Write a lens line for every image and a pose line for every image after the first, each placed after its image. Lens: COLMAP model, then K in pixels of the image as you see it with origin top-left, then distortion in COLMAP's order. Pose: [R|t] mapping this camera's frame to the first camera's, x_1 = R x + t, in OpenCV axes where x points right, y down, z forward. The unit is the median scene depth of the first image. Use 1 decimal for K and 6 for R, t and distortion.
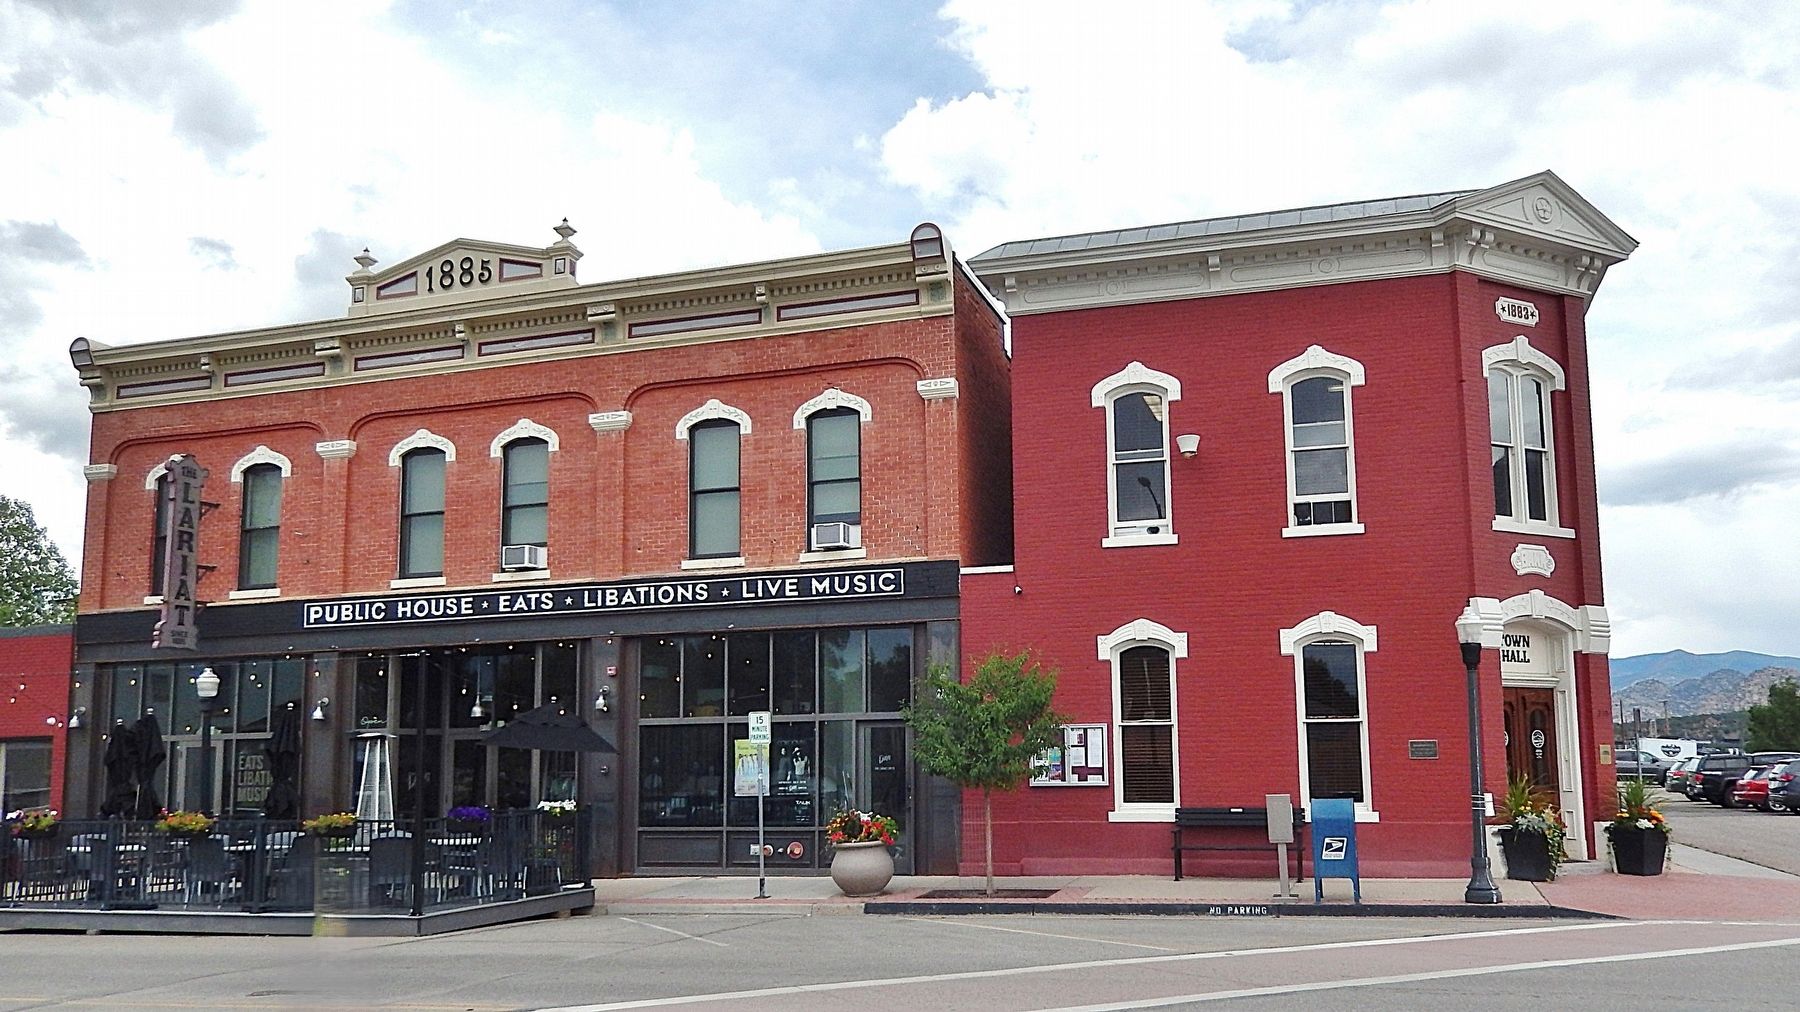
lens RADIAL K [[1442.3, 0, 900.1], [0, 1442.3, 613.0], [0, 0, 1]] dist [-0.003605, -0.100980]
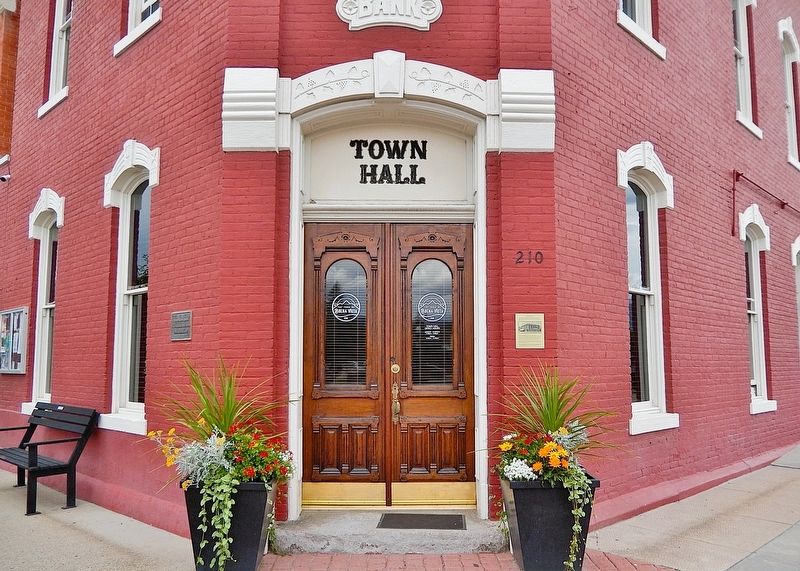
lens RADIAL K [[657.3, 0, 401.7], [0, 657.3, 308.5], [0, 0, 1]] dist [0.002653, 0.001299]
pose [[0.891601, -0.029595, -0.451853, 0.545023], [0.044755, 0.998736, 0.022896, 0.079174], [0.450604, -0.040636, 0.891798, 0.733937]]
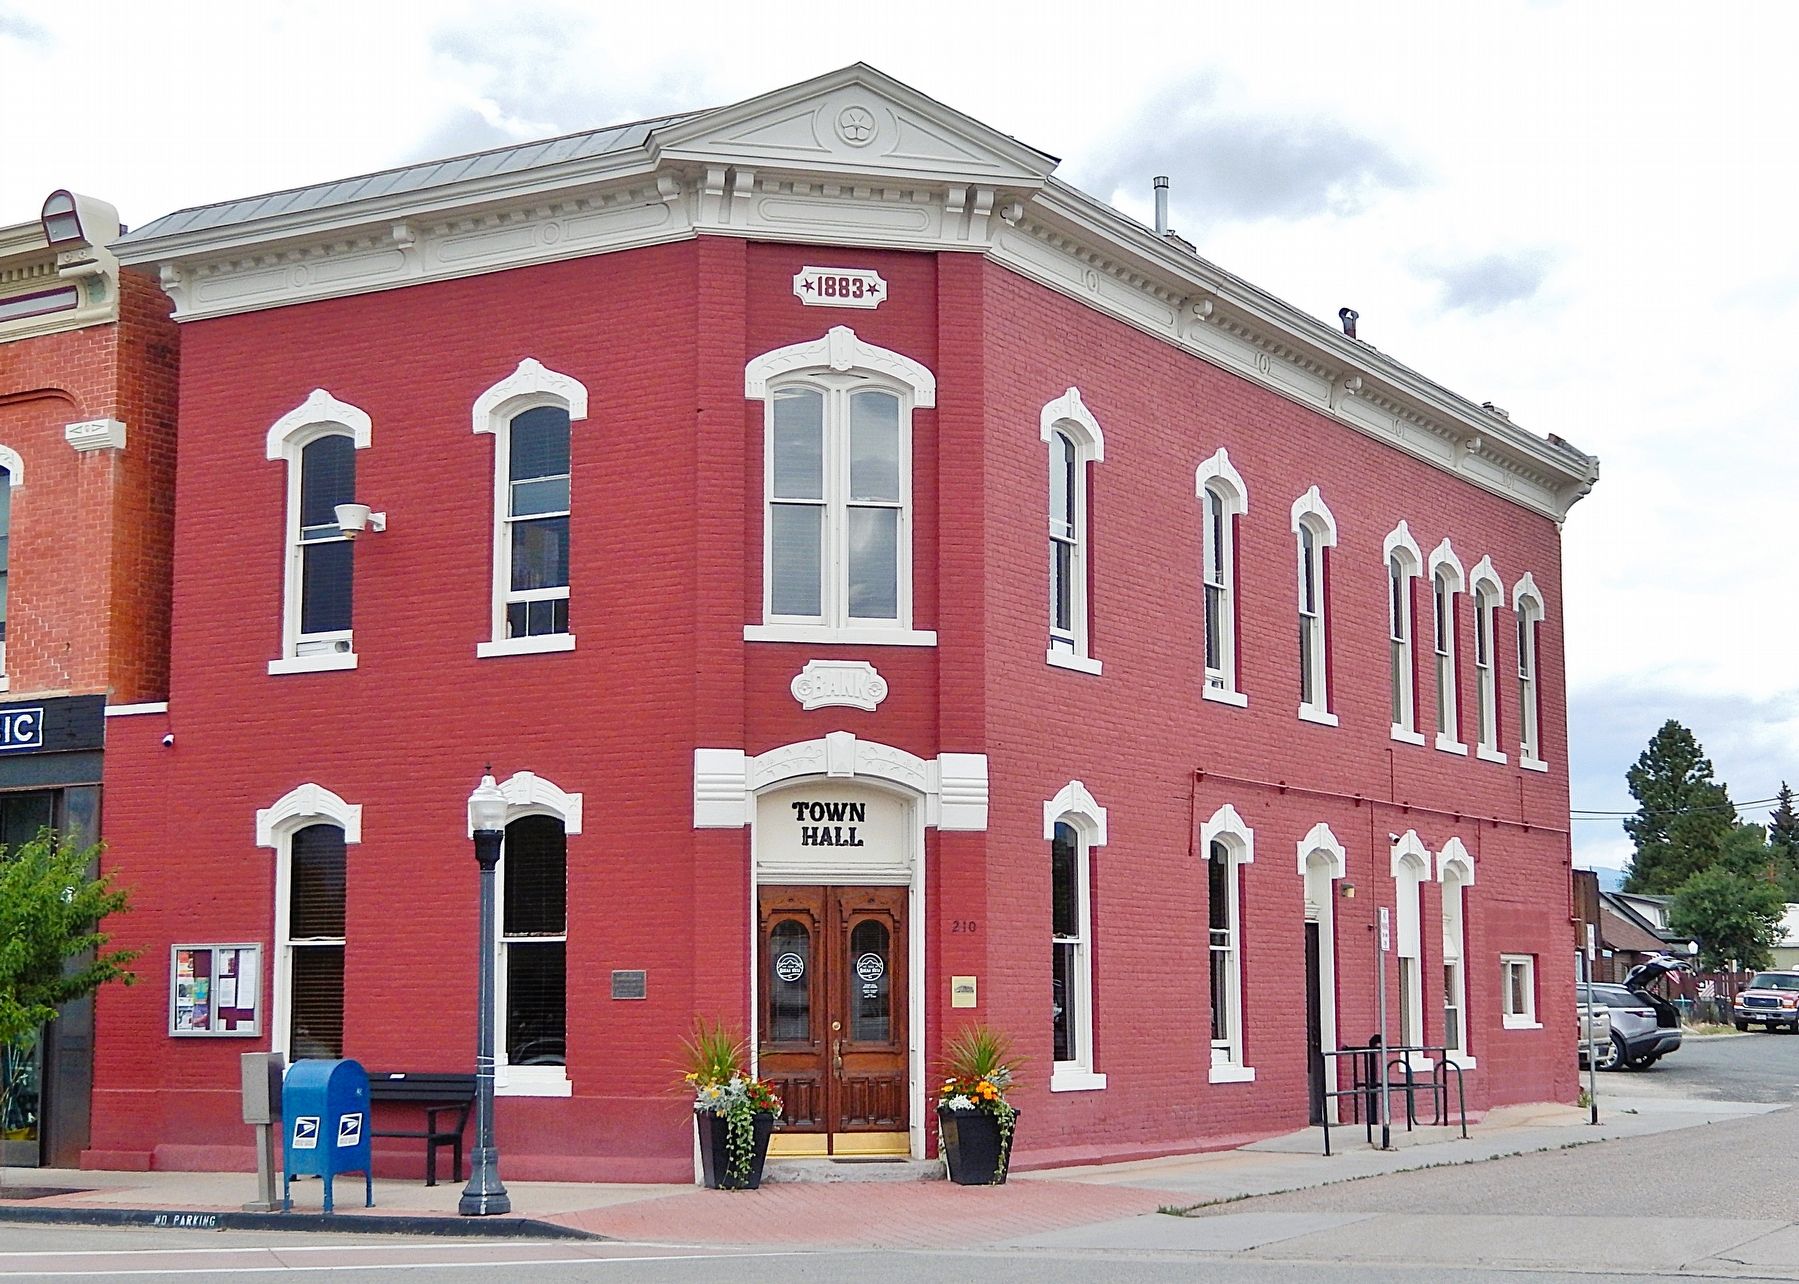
lens RADIAL K [[2905.2, 0, 899.5], [0, 2905.2, 642.0], [0, 0, 1]] dist [-0.015549, 0.000664]
pose [[0.974164, -0.024144, -0.224546, 0.729615], [0.021737, 0.999677, -0.013188, -0.036994], [0.224792, 0.007967, 0.974374, -0.230776]]
